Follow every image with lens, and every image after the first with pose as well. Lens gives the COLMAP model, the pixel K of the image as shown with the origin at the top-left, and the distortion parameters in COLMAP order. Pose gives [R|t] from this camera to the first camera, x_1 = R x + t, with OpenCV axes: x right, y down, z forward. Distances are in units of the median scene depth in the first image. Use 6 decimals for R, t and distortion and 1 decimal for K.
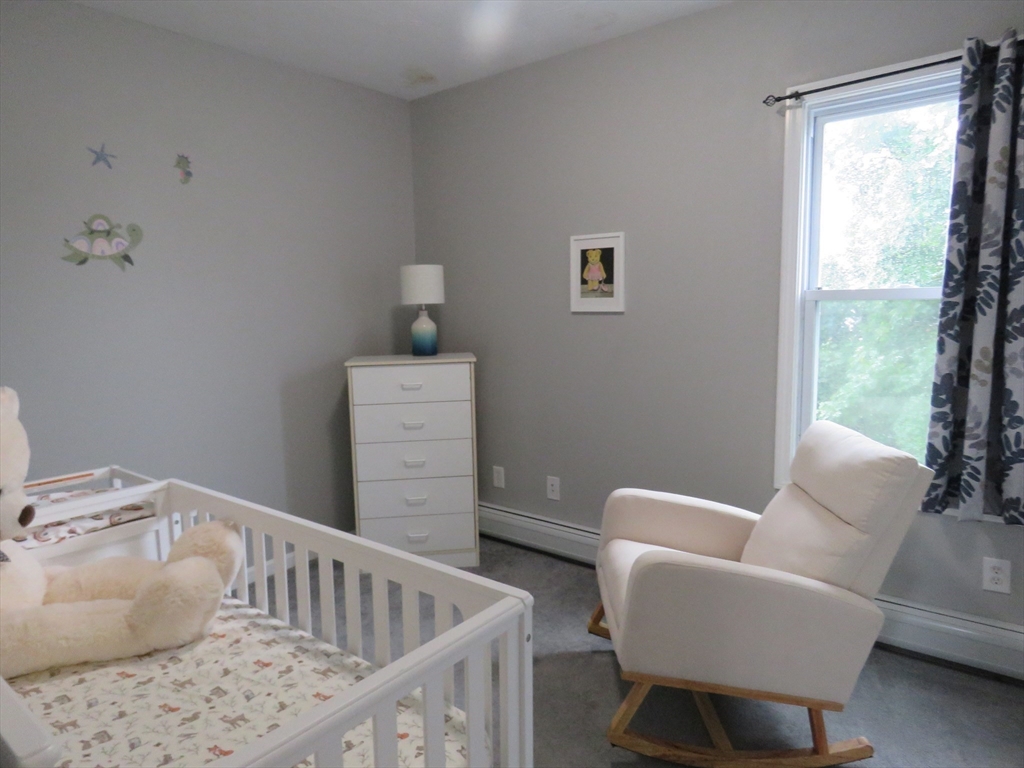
lens RADIAL K [[653.3, 0, 509.4], [0, 653.3, 384.9], [0, 0, 1]] dist [-0.001284, 0.001654]
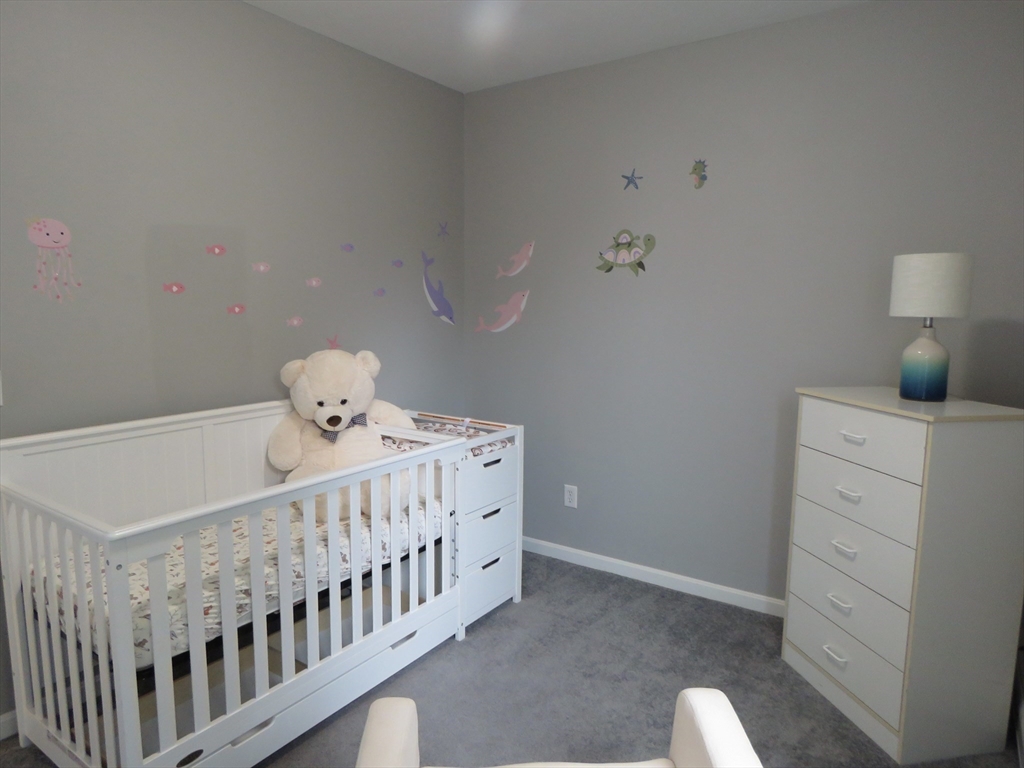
lens RADIAL K [[653.3, 0, 509.4], [0, 653.3, 384.9], [0, 0, 1]] dist [-0.001284, 0.001654]
pose [[0.080865, 0.152437, -0.984999, 0.569859], [-0.134727, 0.980838, 0.140733, -0.118071], [0.987578, 0.121326, 0.099853, 0.687209]]
